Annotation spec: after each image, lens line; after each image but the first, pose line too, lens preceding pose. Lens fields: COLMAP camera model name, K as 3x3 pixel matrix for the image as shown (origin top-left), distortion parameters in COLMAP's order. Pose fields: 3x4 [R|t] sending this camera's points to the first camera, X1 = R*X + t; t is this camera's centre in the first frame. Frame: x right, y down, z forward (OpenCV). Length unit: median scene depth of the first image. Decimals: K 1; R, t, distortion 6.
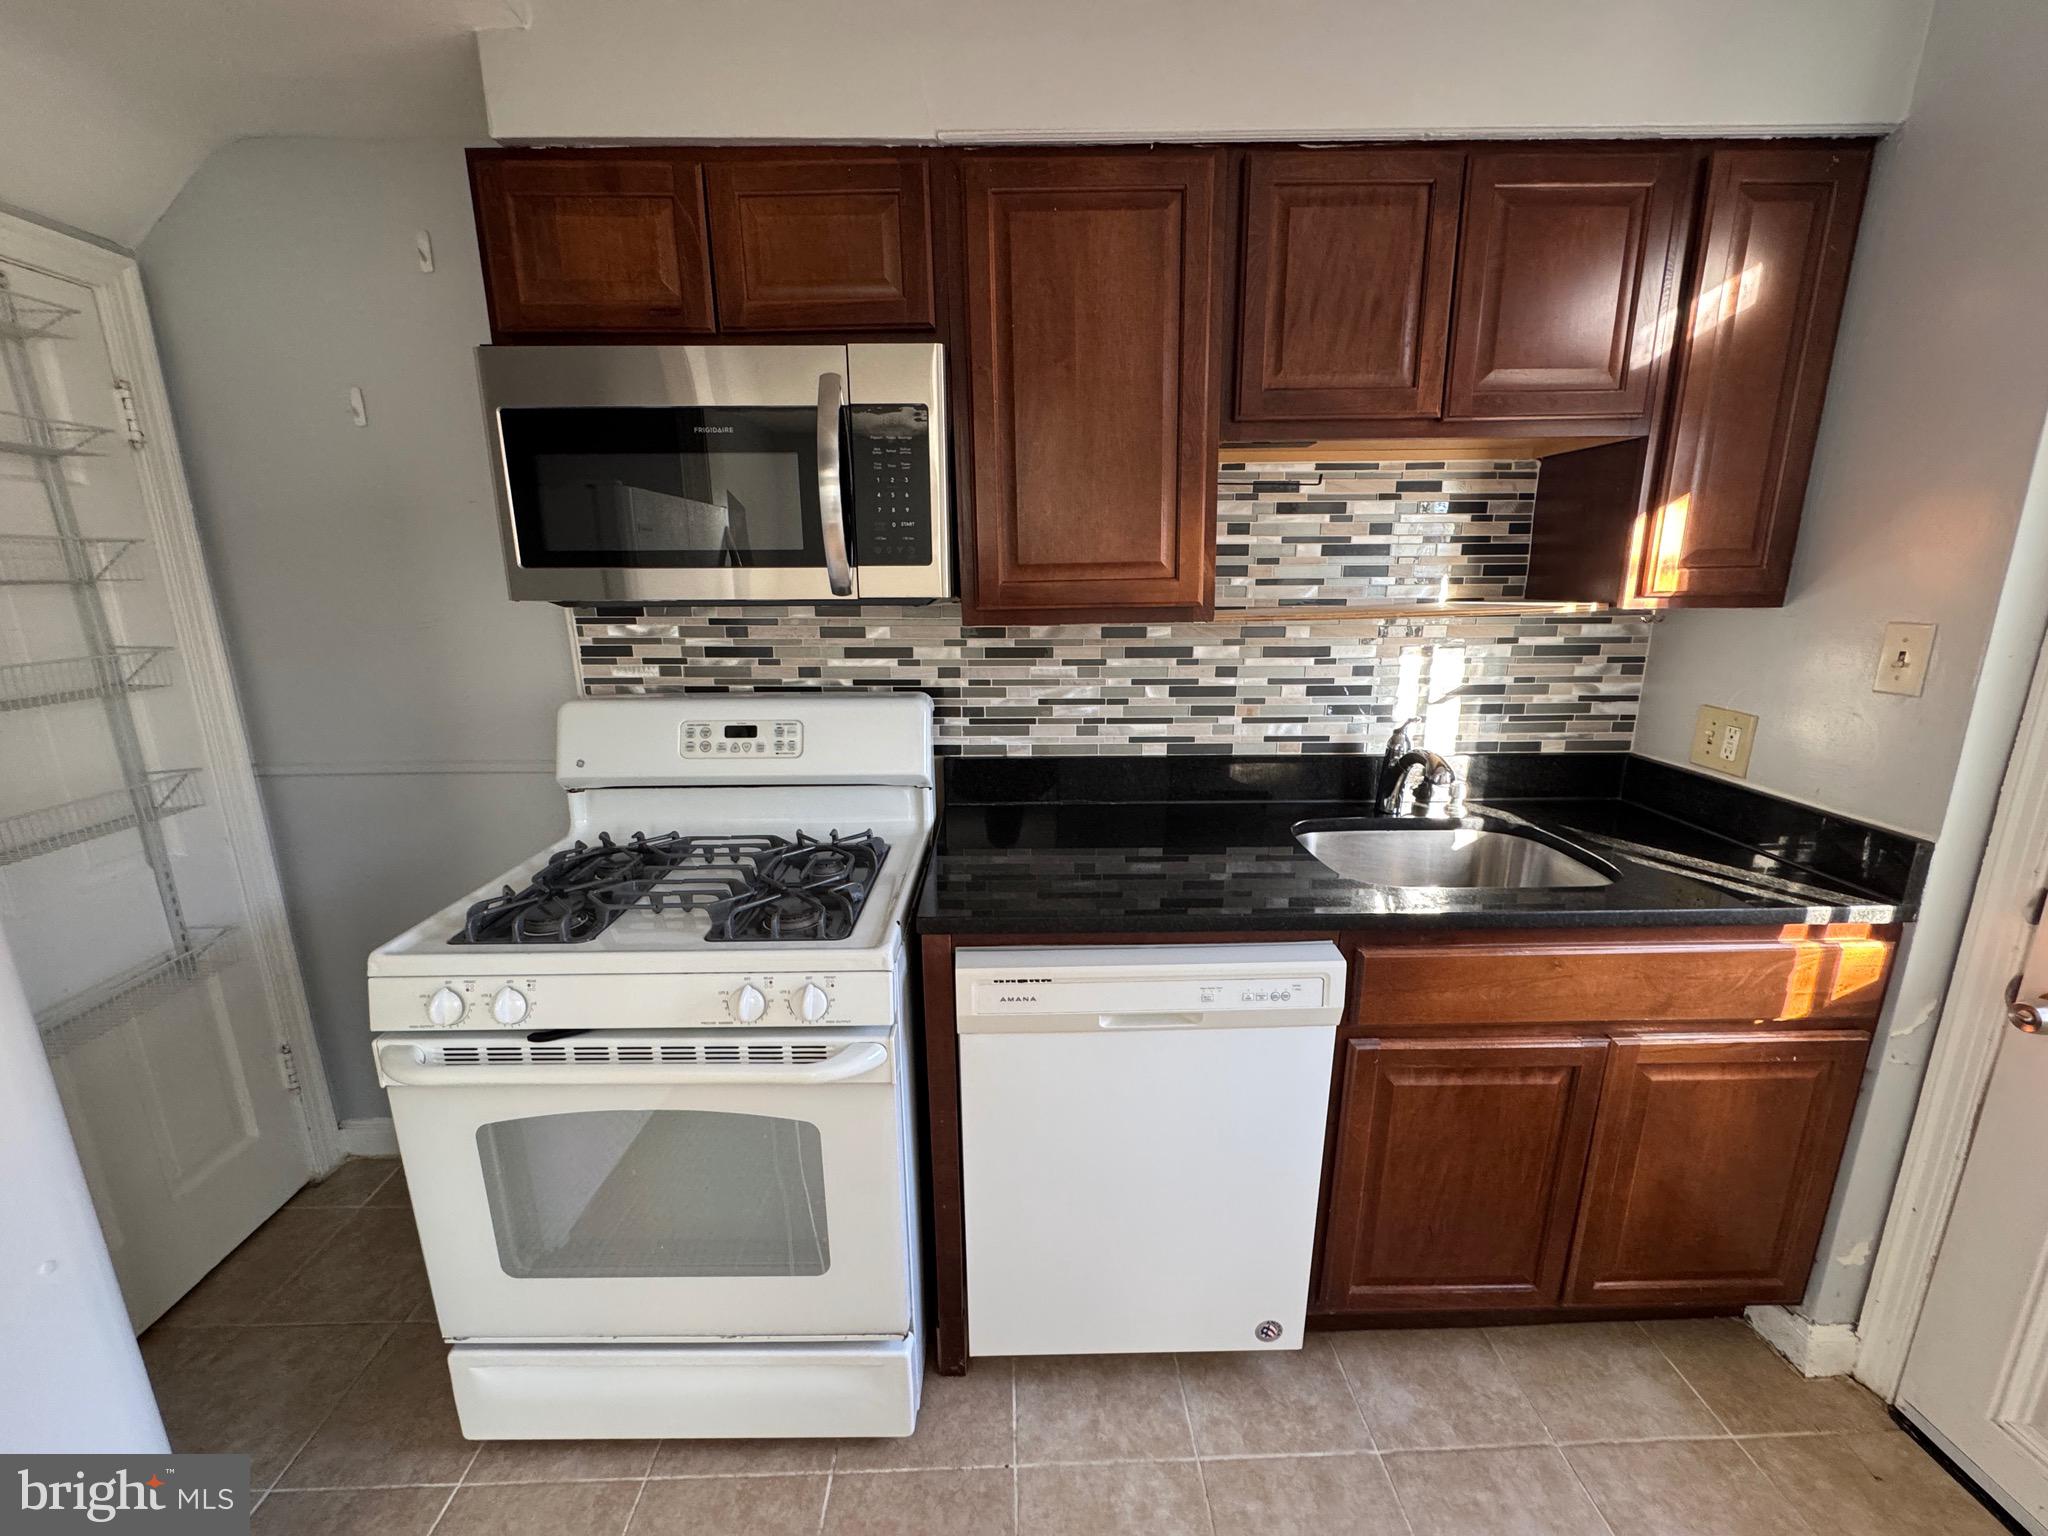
lens RADIAL K [[812.1, 0, 1021.0], [0, 812.1, 761.0], [0, 0, 1]] dist [-0.000937, -0.000113]
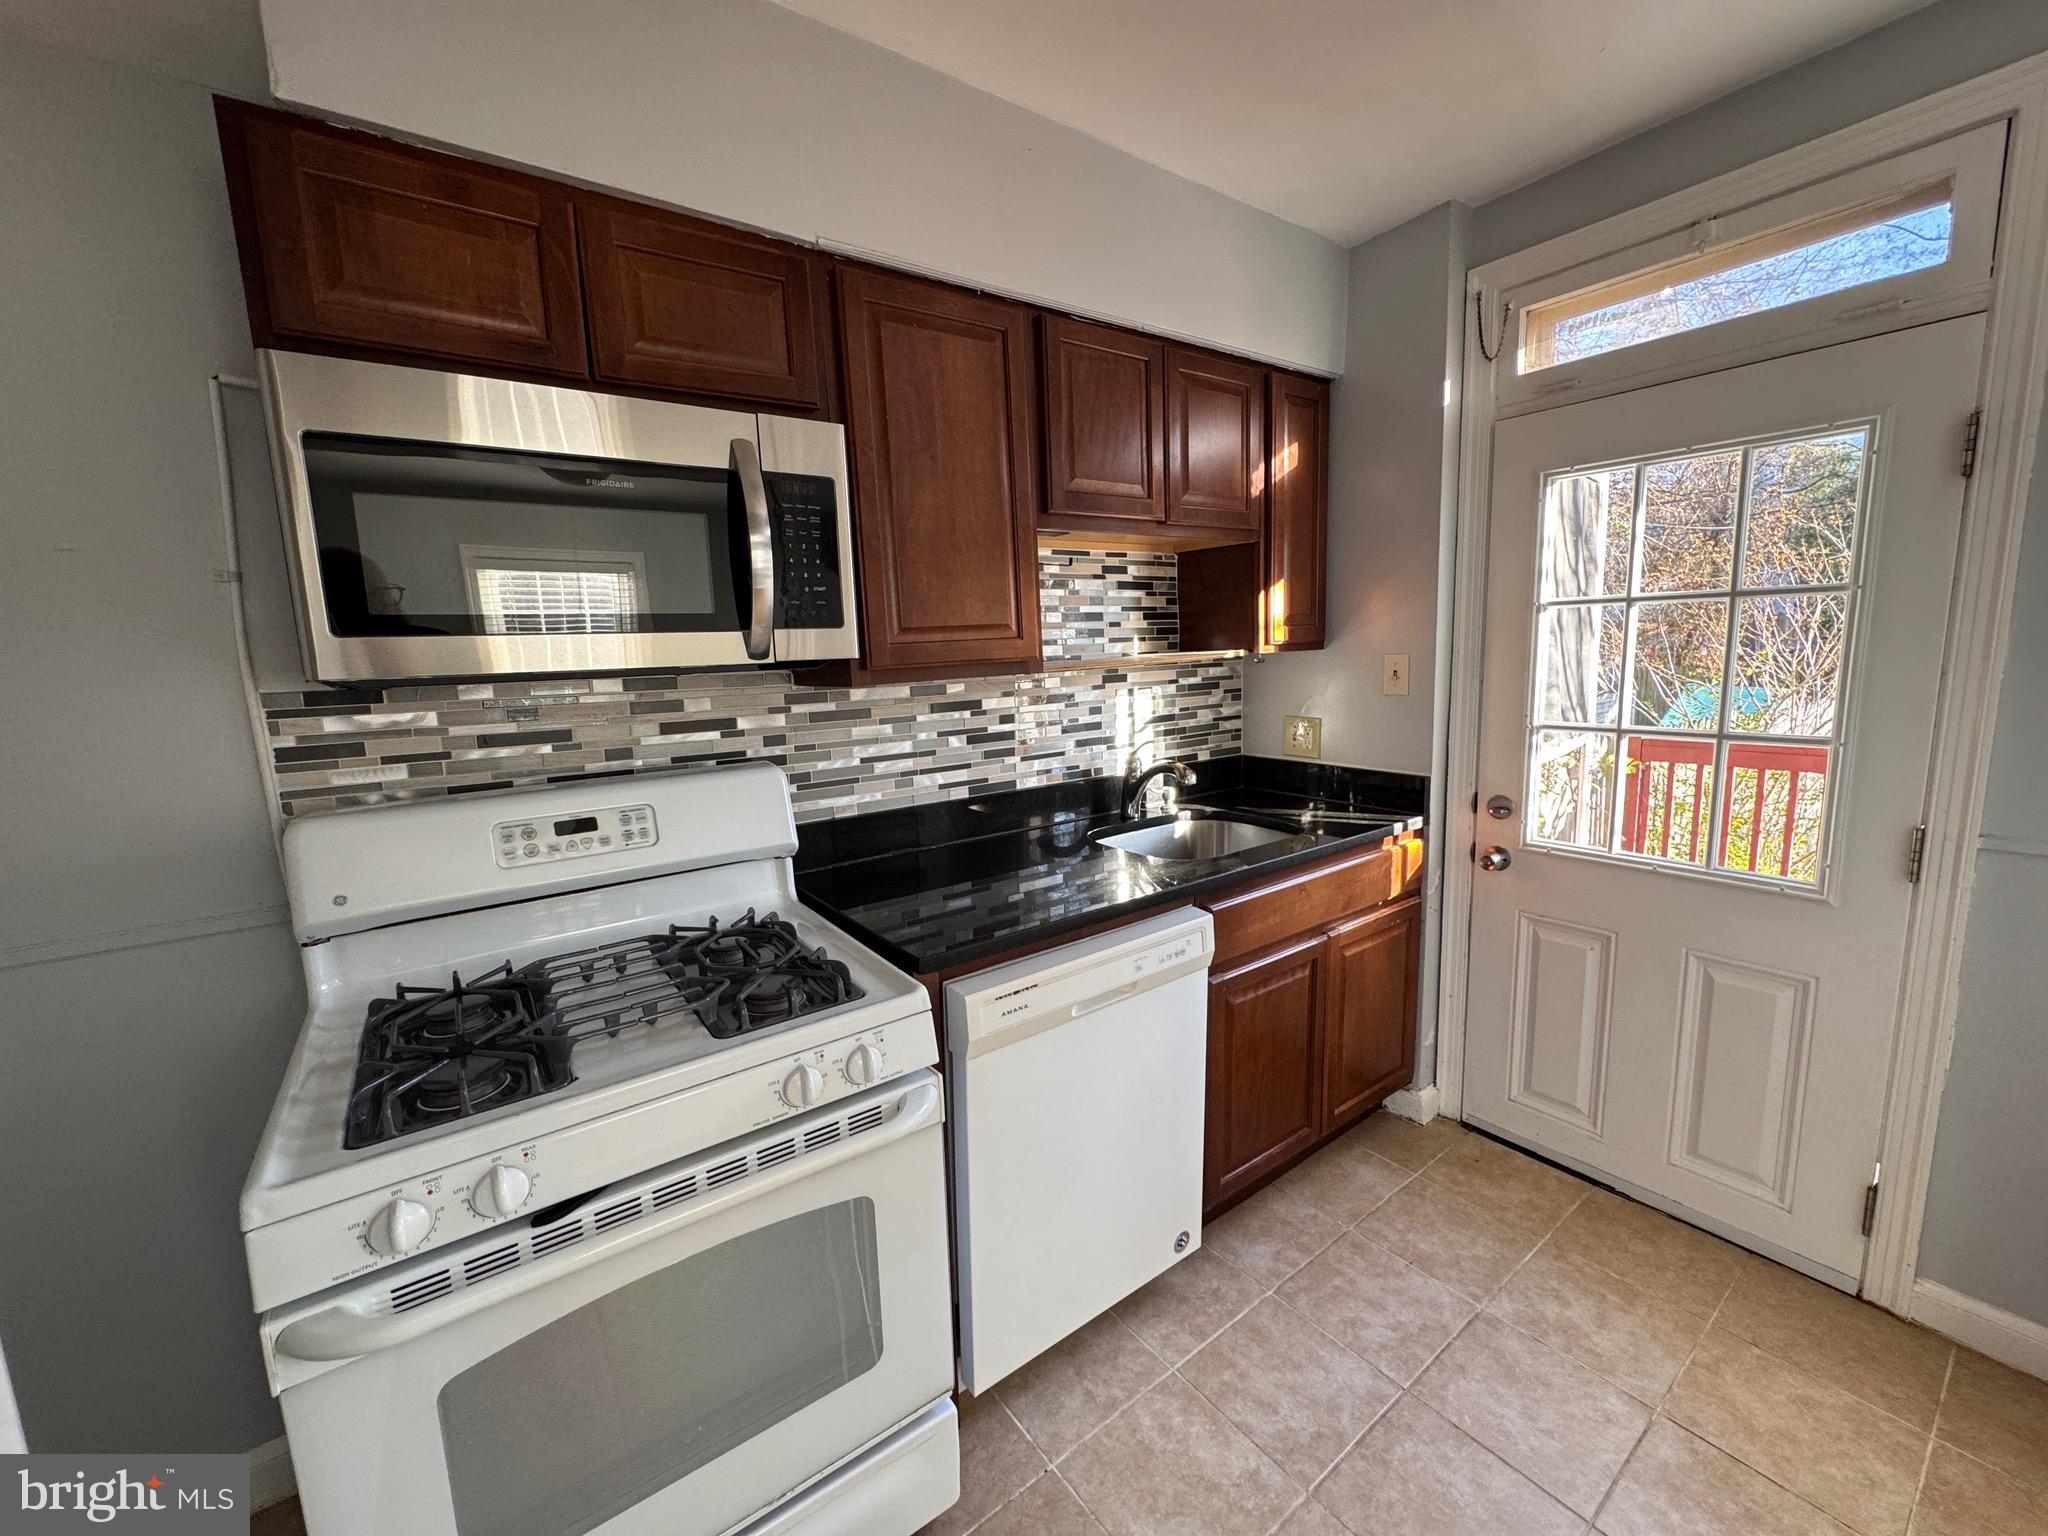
lens RADIAL K [[812.1, 0, 1021.0], [0, 812.1, 761.0], [0, 0, 1]] dist [-0.000937, -0.000113]
pose [[0.819935, -0.102751, 0.563160, -0.451302], [0.156695, 0.986473, -0.048154, 0.010716], [-0.550594, 0.127727, 0.824943, 0.033009]]
